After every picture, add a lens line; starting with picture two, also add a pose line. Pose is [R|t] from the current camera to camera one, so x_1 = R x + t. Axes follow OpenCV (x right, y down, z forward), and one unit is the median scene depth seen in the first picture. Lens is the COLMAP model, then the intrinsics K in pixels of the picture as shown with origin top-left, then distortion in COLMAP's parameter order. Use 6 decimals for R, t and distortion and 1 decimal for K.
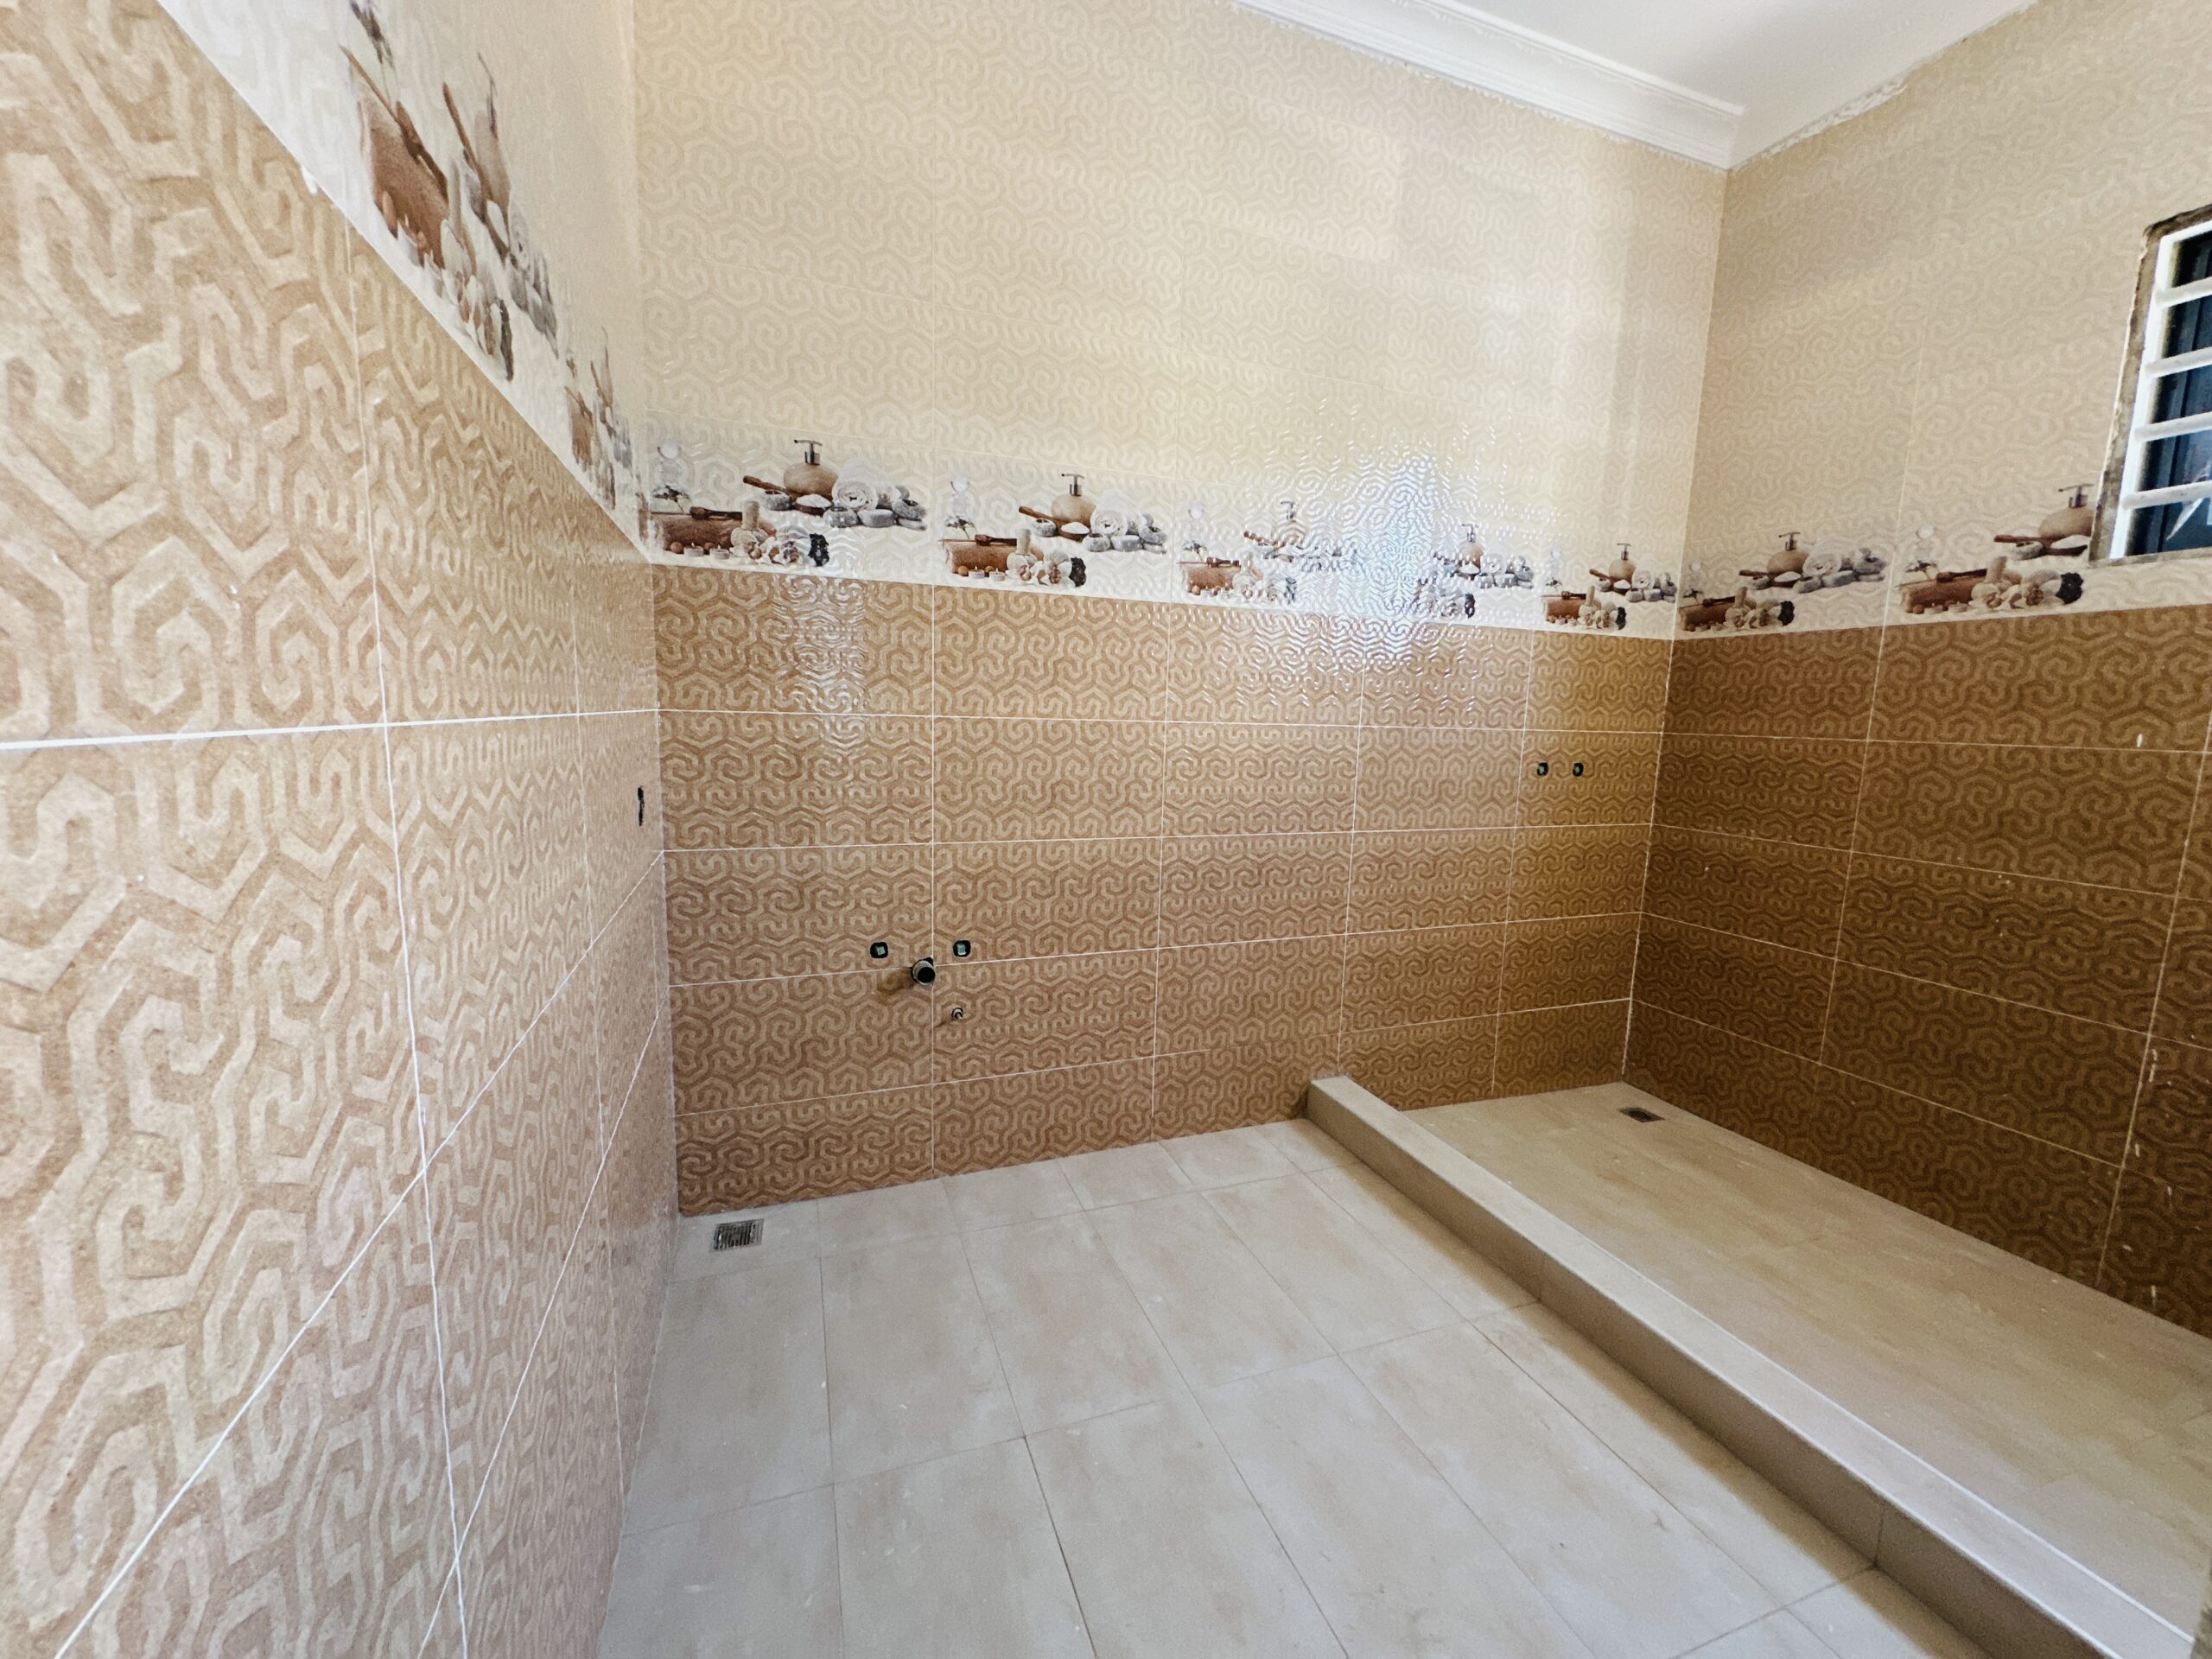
lens RADIAL K [[887.3, 0, 1102.3], [0, 887.3, 826.6], [0, 0, 1]] dist [-0.001703, 0.000670]
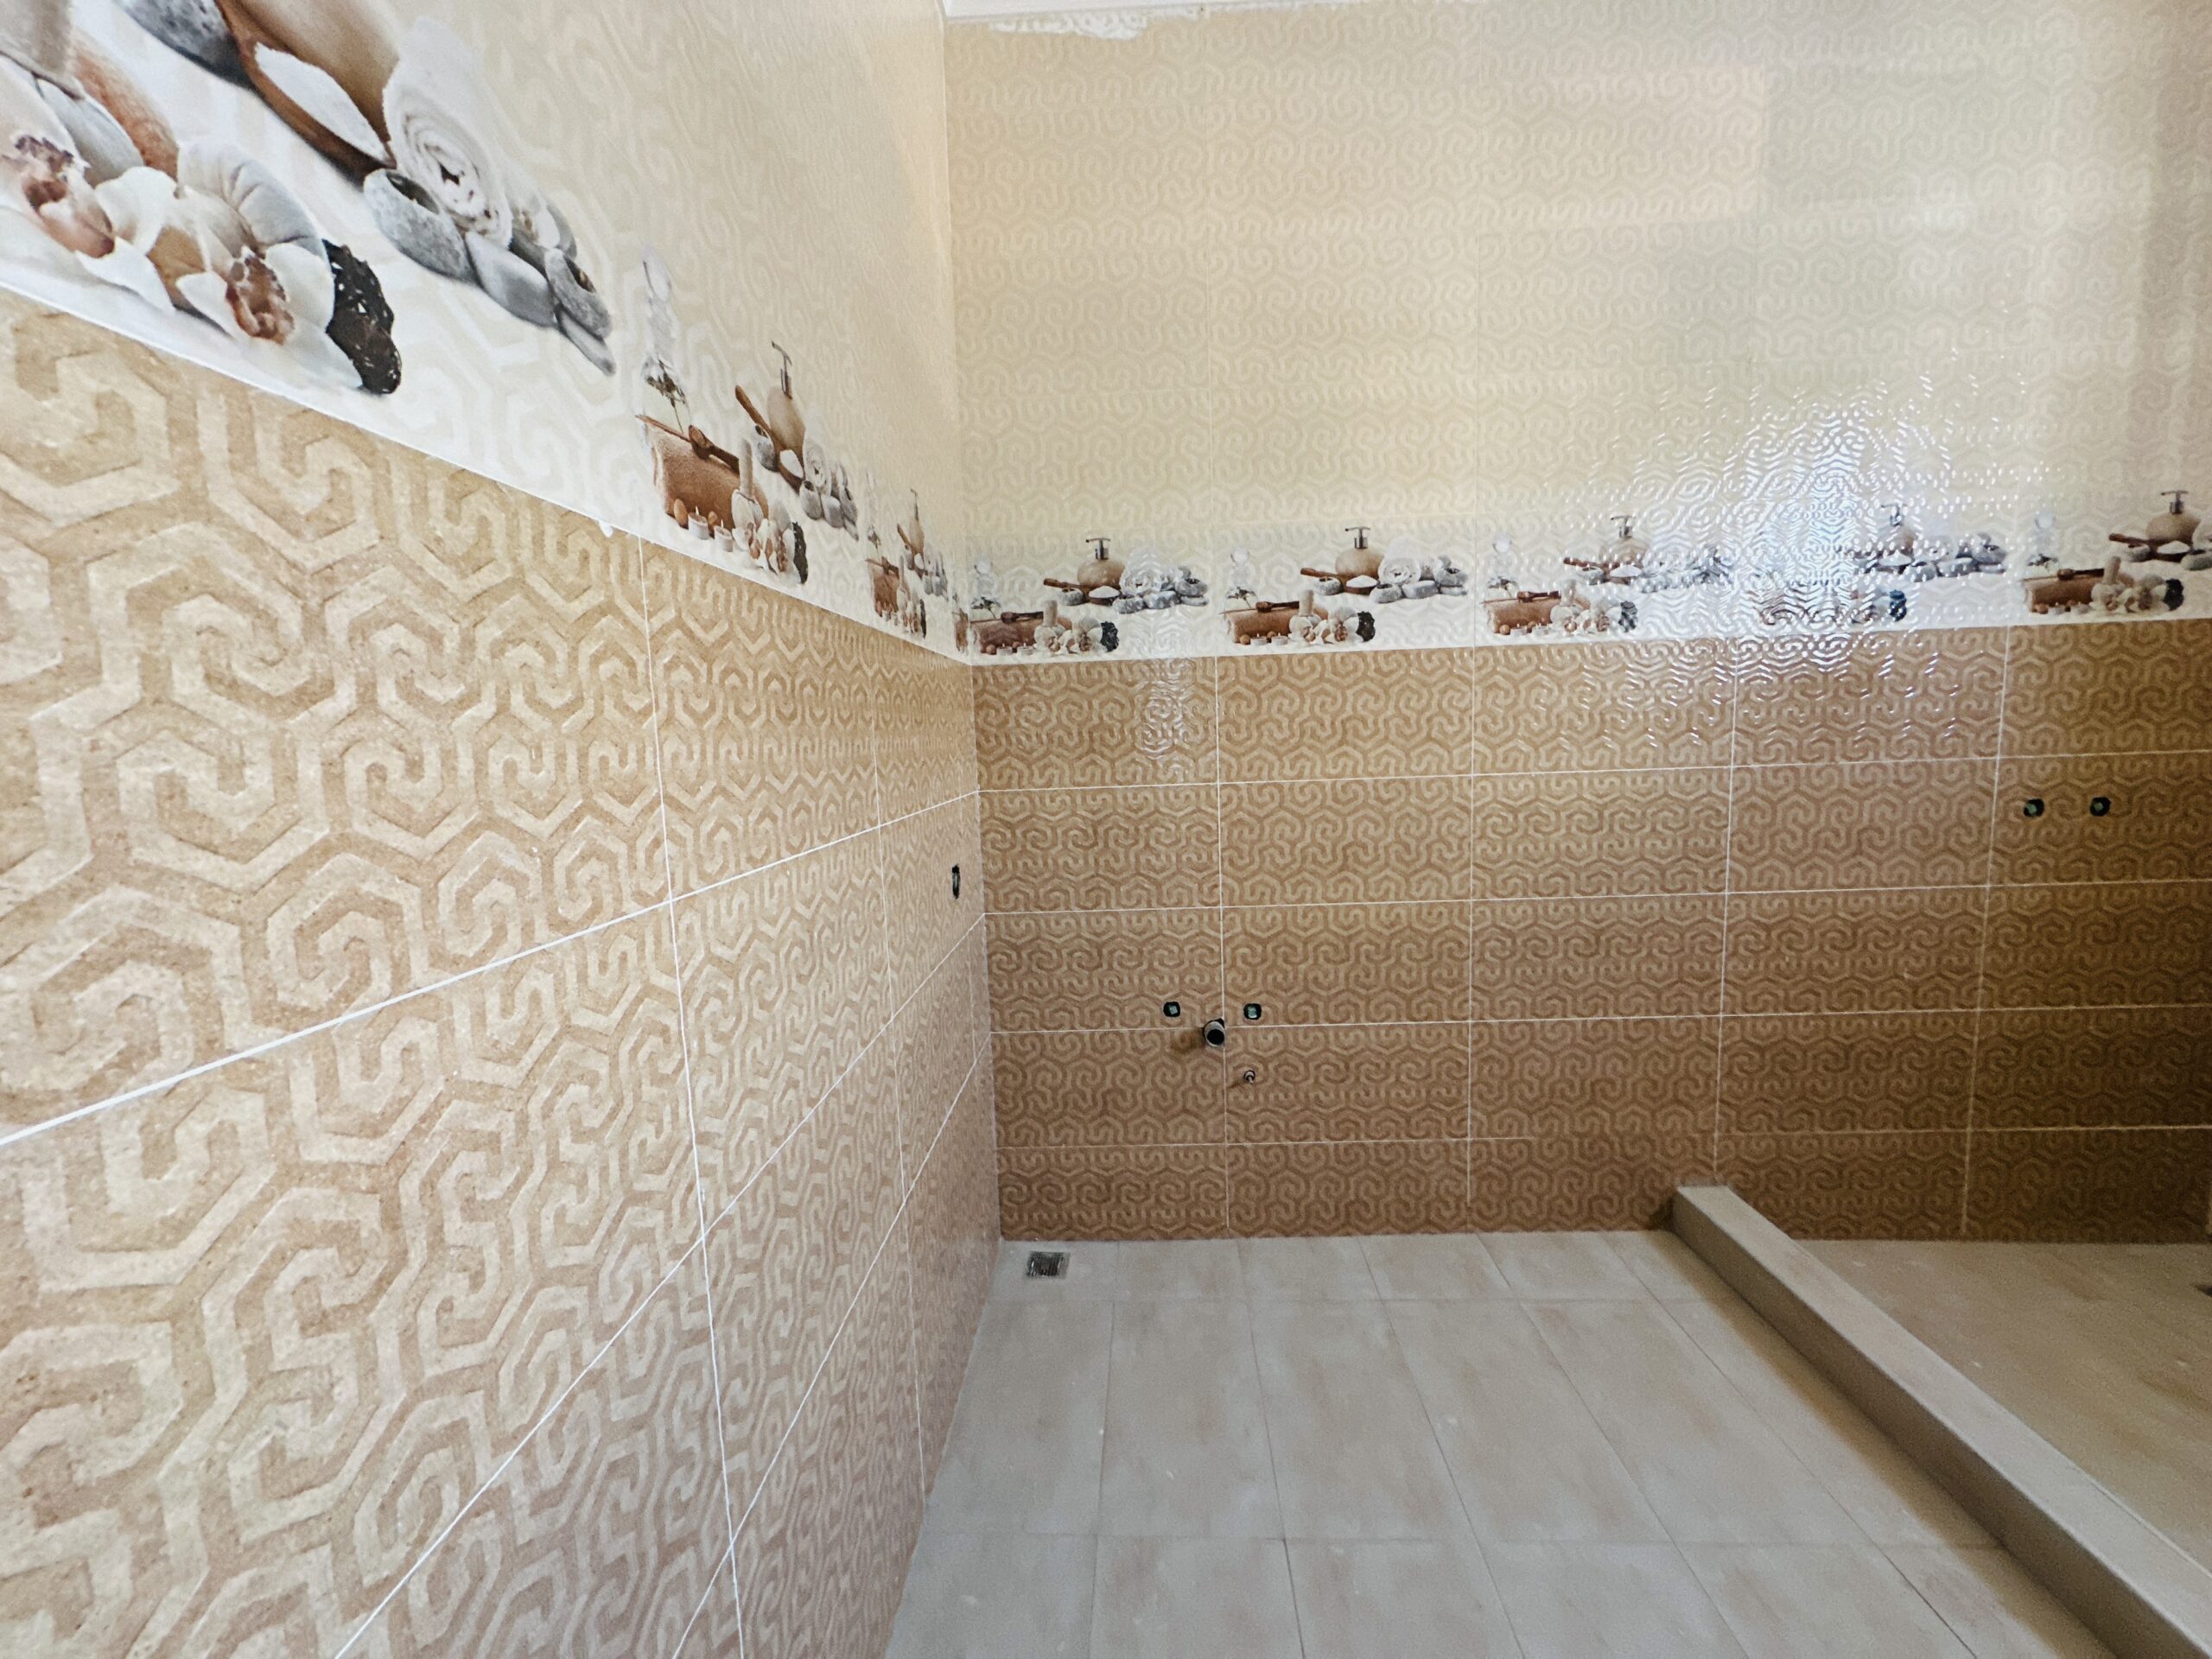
lens RADIAL K [[887.3, 0, 1101.5], [0, 887.3, 827.4], [0, 0, 1]] dist [-0.001703, 0.000670]
pose [[0.921265, -0.018500, -0.388495, 0.092624], [0.009547, 0.999643, -0.024964, -0.056266], [0.388818, 0.019290, 0.921113, 0.006903]]
